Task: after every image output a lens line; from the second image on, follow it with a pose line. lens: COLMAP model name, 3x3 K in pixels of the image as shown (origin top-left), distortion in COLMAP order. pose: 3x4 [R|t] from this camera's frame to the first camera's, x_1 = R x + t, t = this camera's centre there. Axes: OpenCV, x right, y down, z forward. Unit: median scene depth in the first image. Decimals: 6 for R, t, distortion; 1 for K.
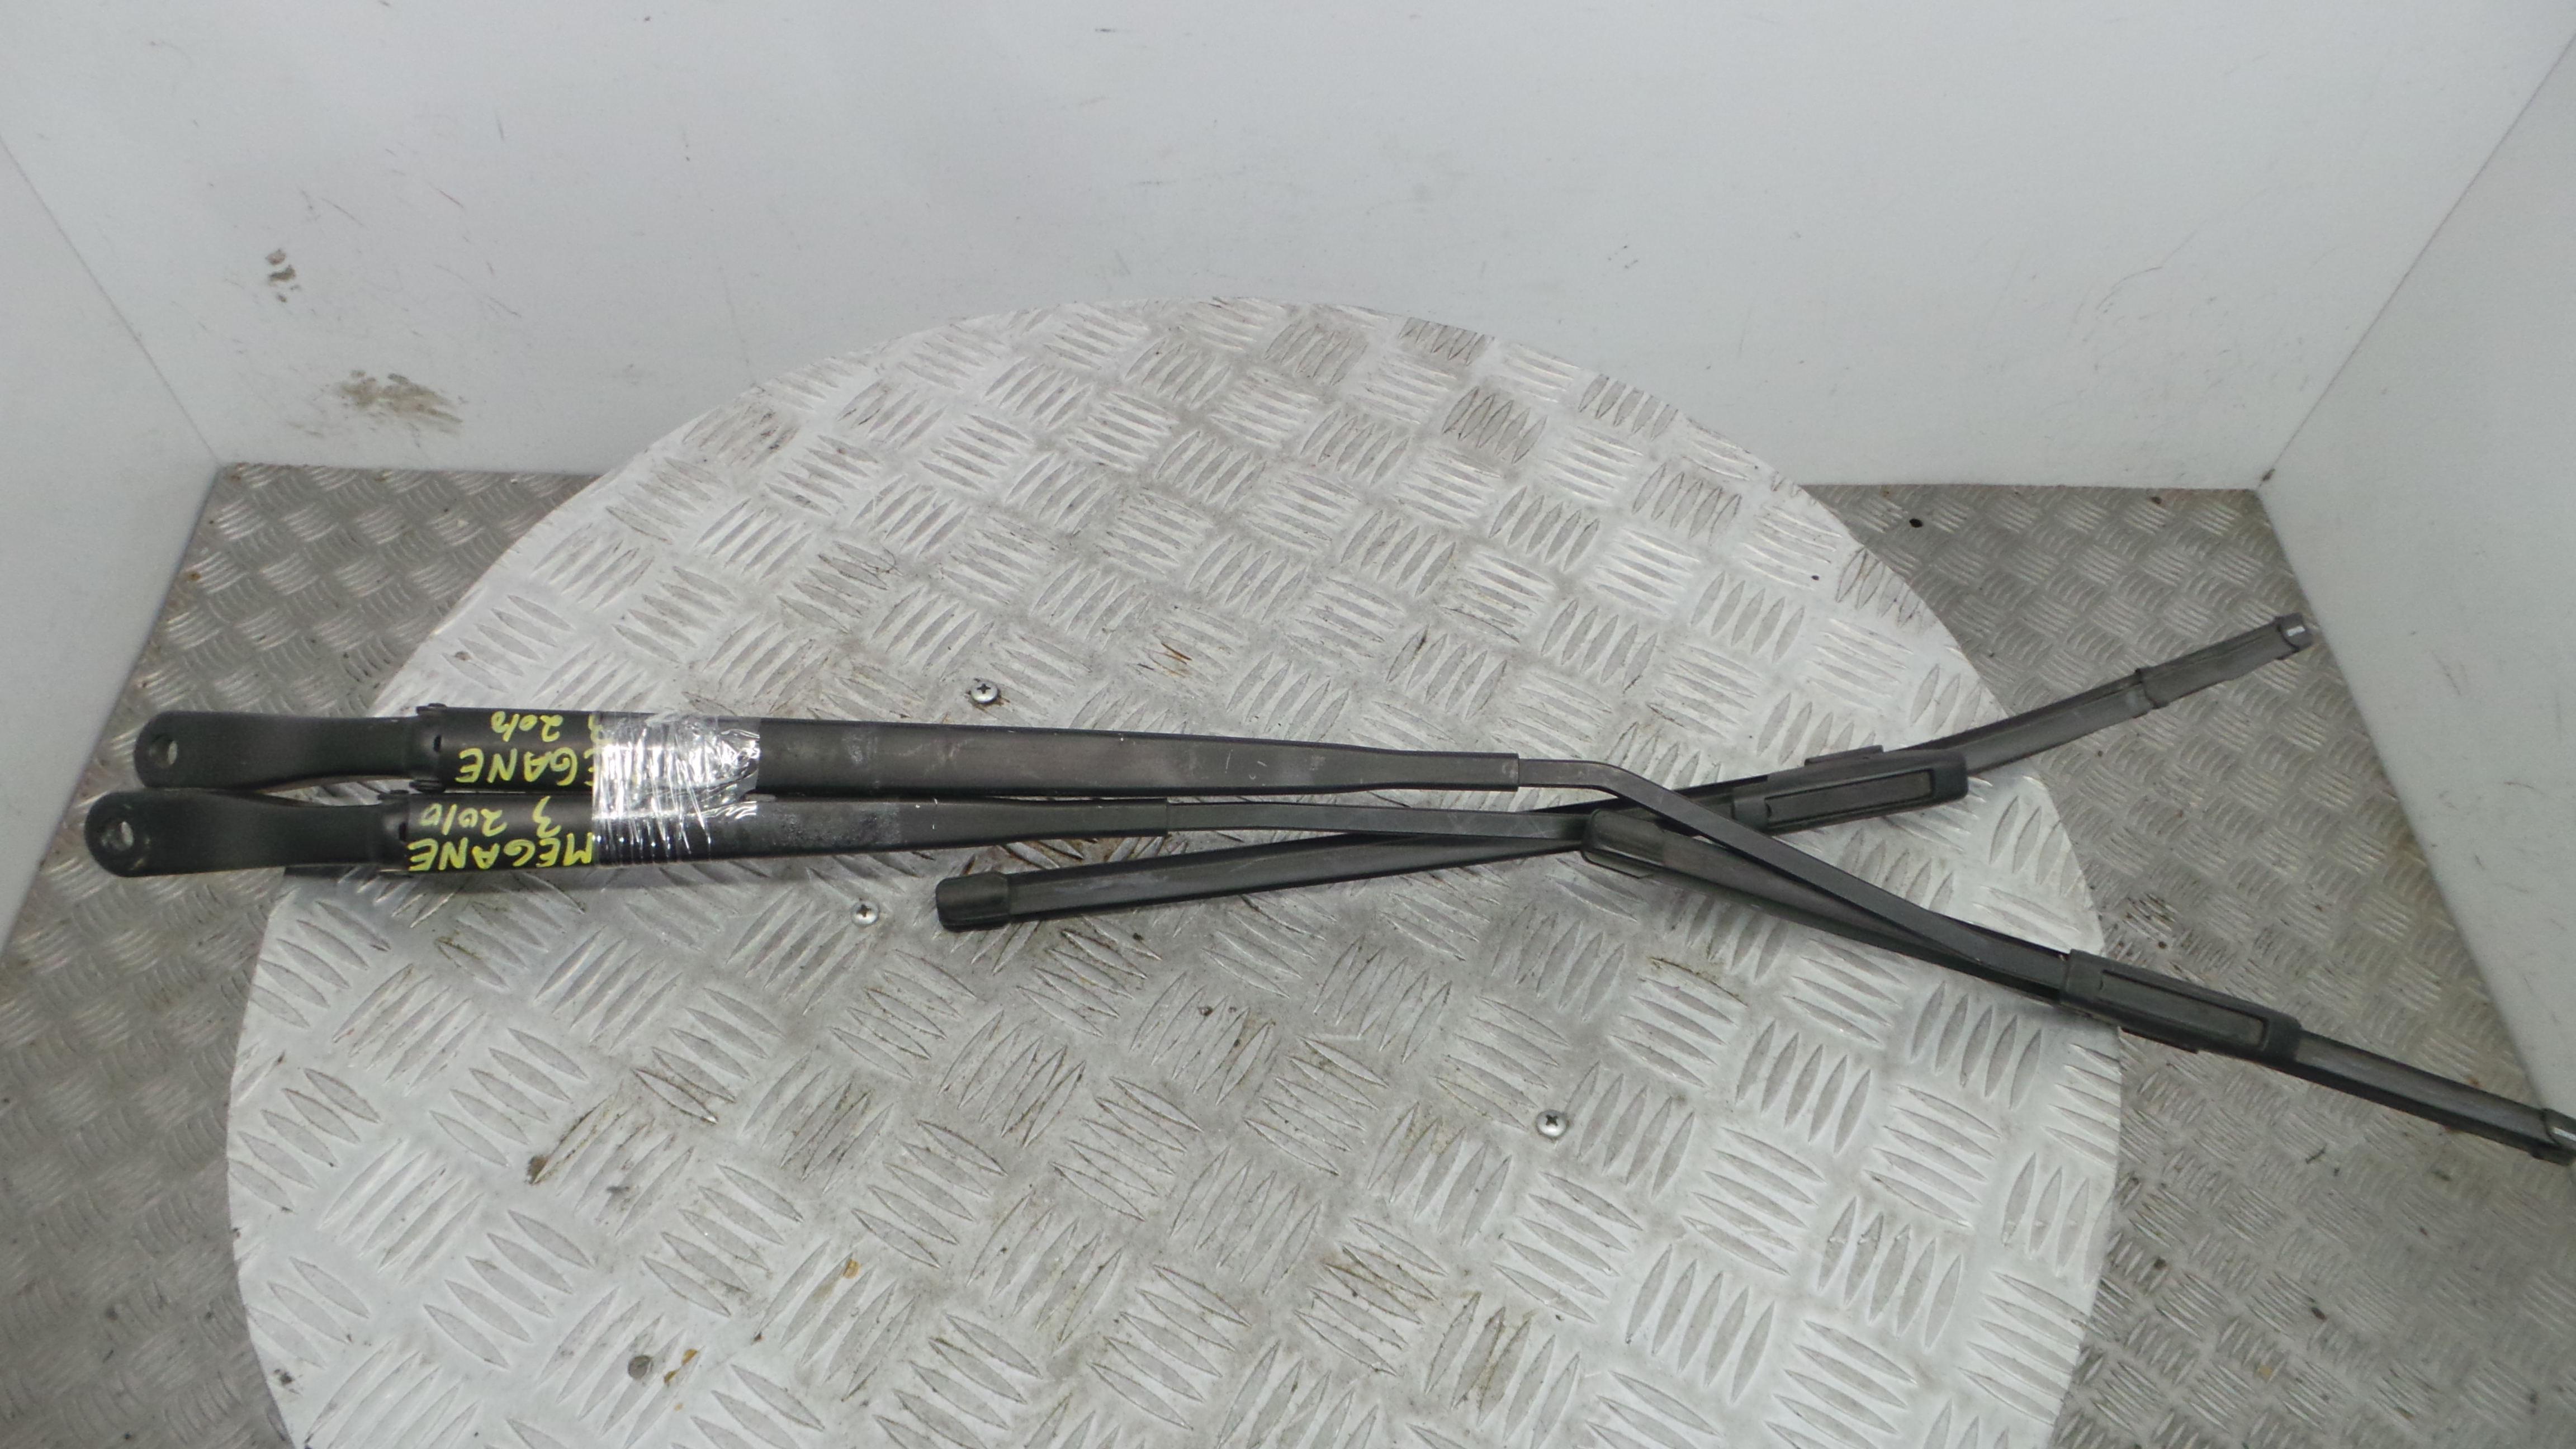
lens RADIAL K [[1797.5, 0, 1286.9], [0, 1797.5, 722.5], [0, 0, 1]] dist [0.006109, -0.000208]
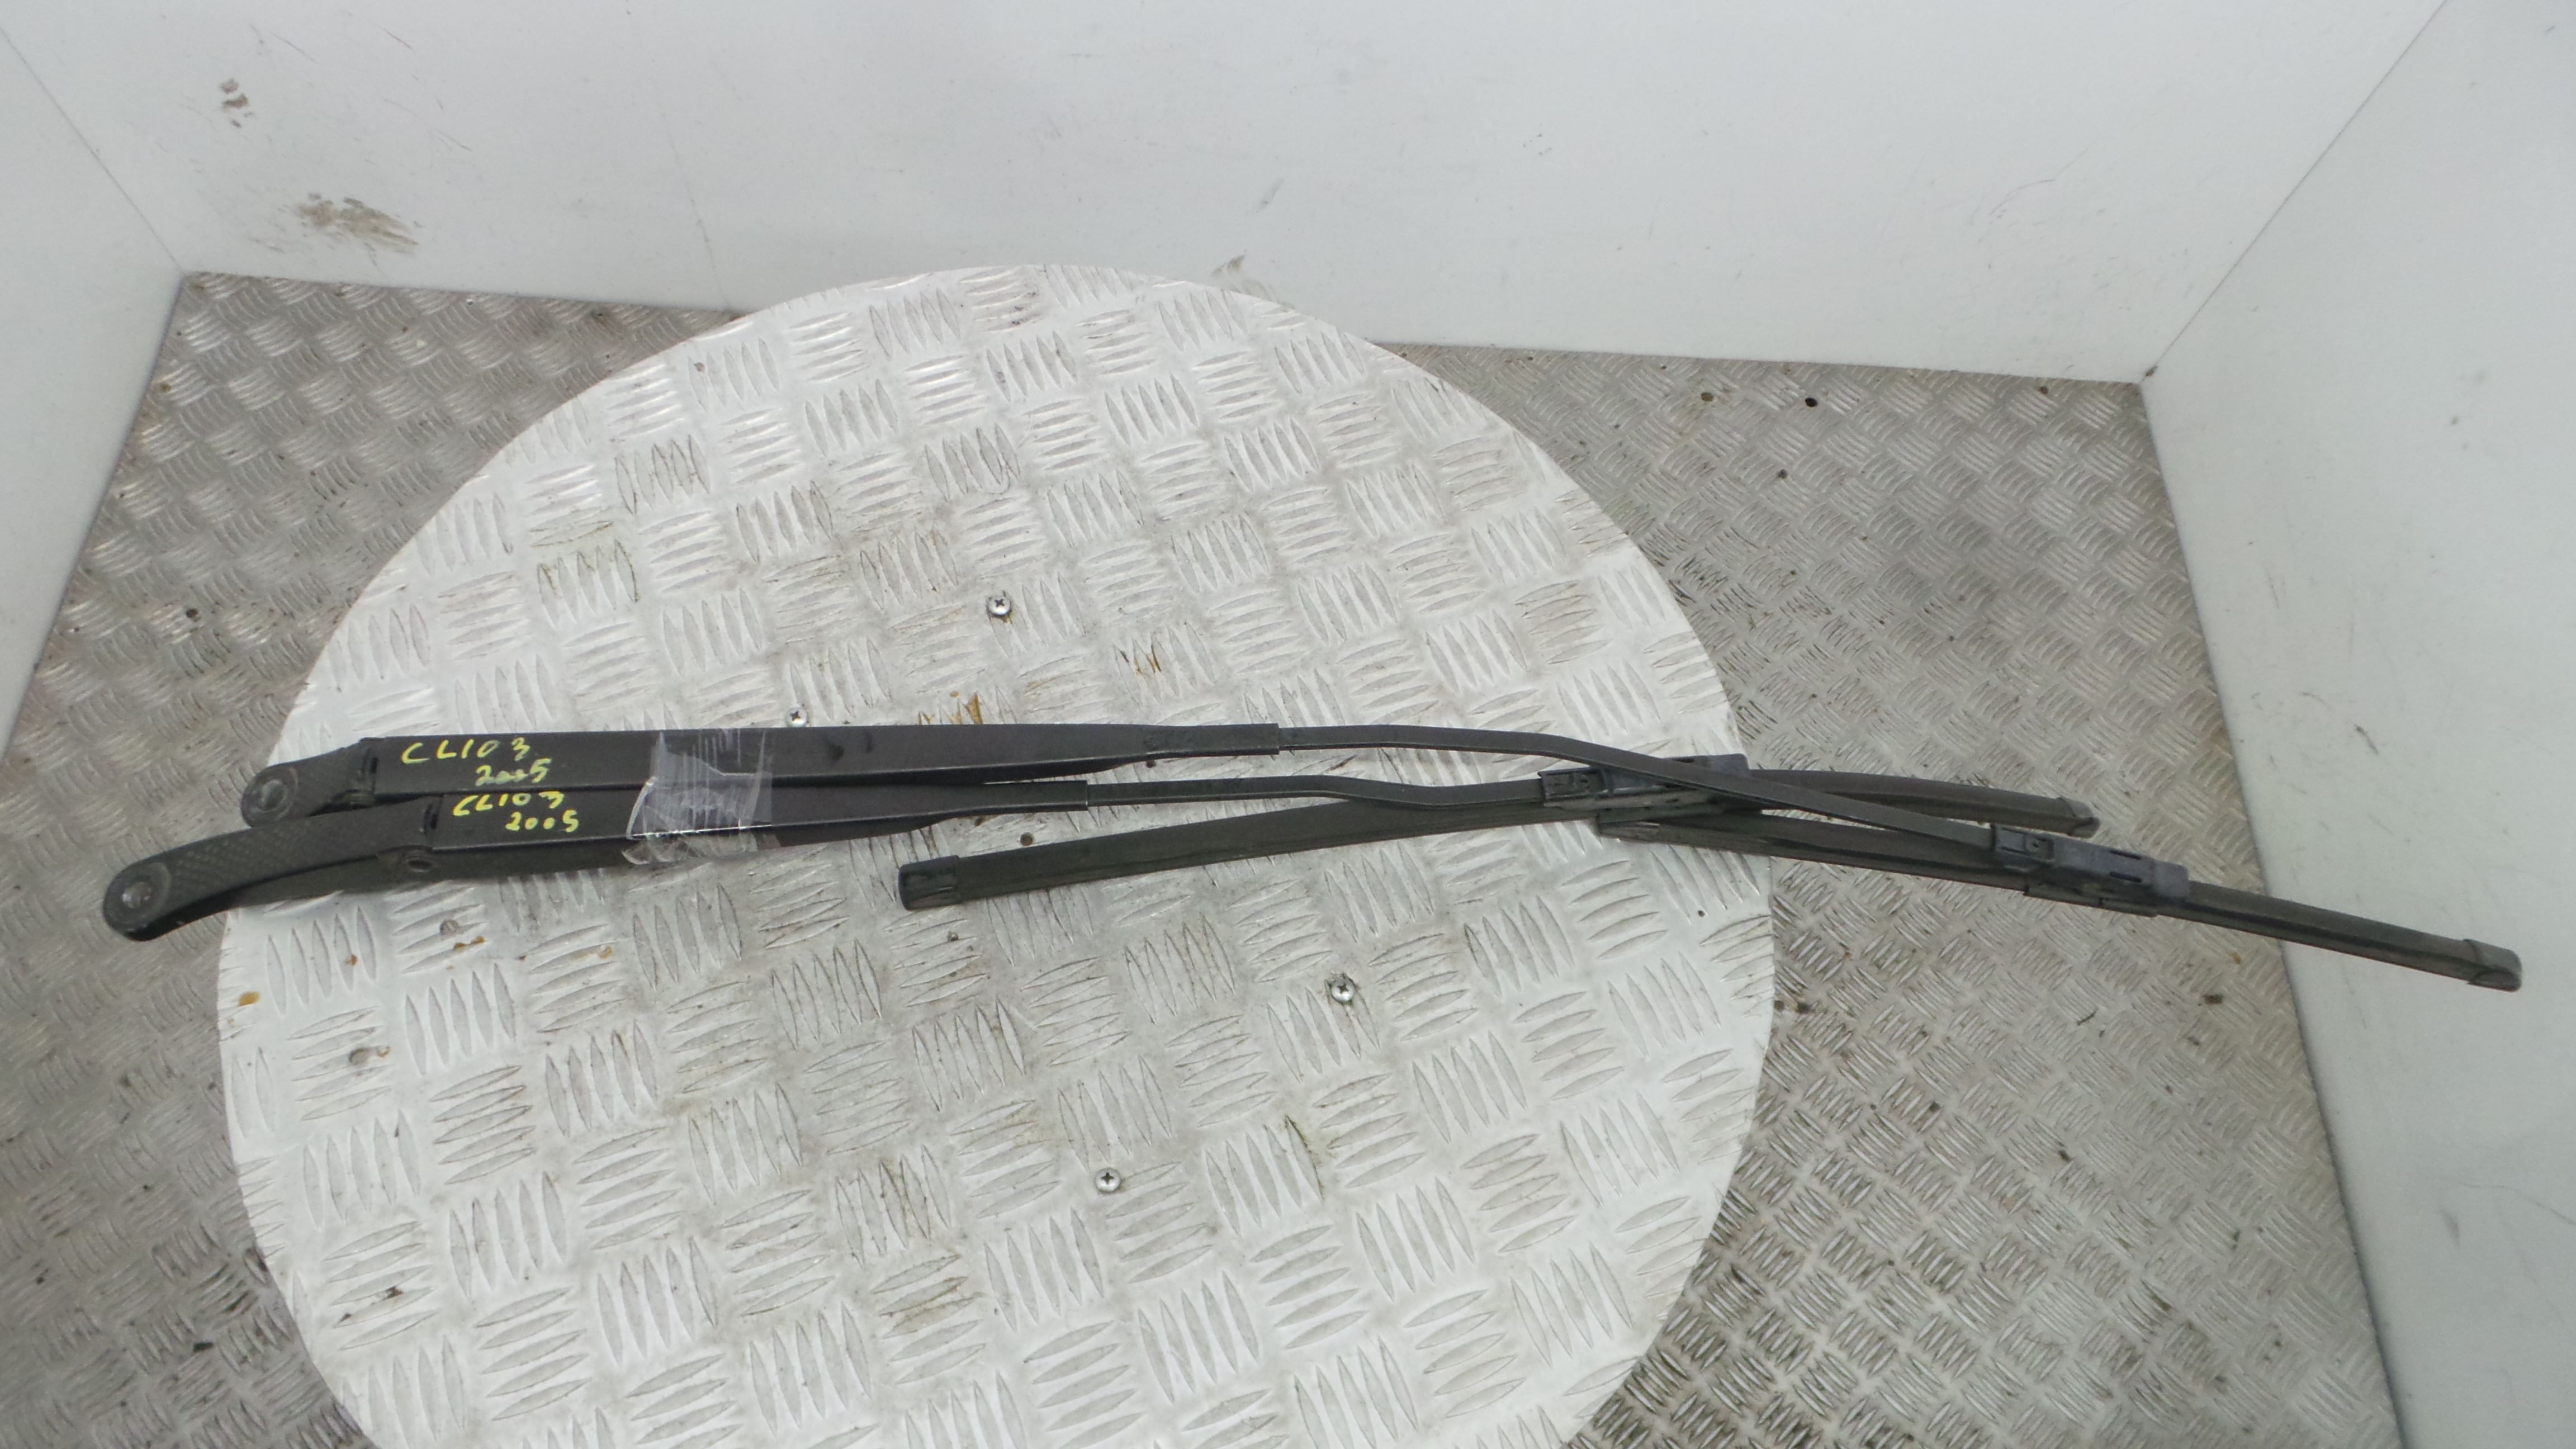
lens RADIAL K [[1797.5, 0, 1286.9], [0, 1797.5, 722.5], [0, 0, 1]] dist [0.006109, -0.000208]
pose [[0.807385, 0.531683, -0.255818, 0.327125], [-0.494895, 0.846321, 0.197028, -0.277033], [0.321261, -0.032475, 0.946434, -0.066256]]
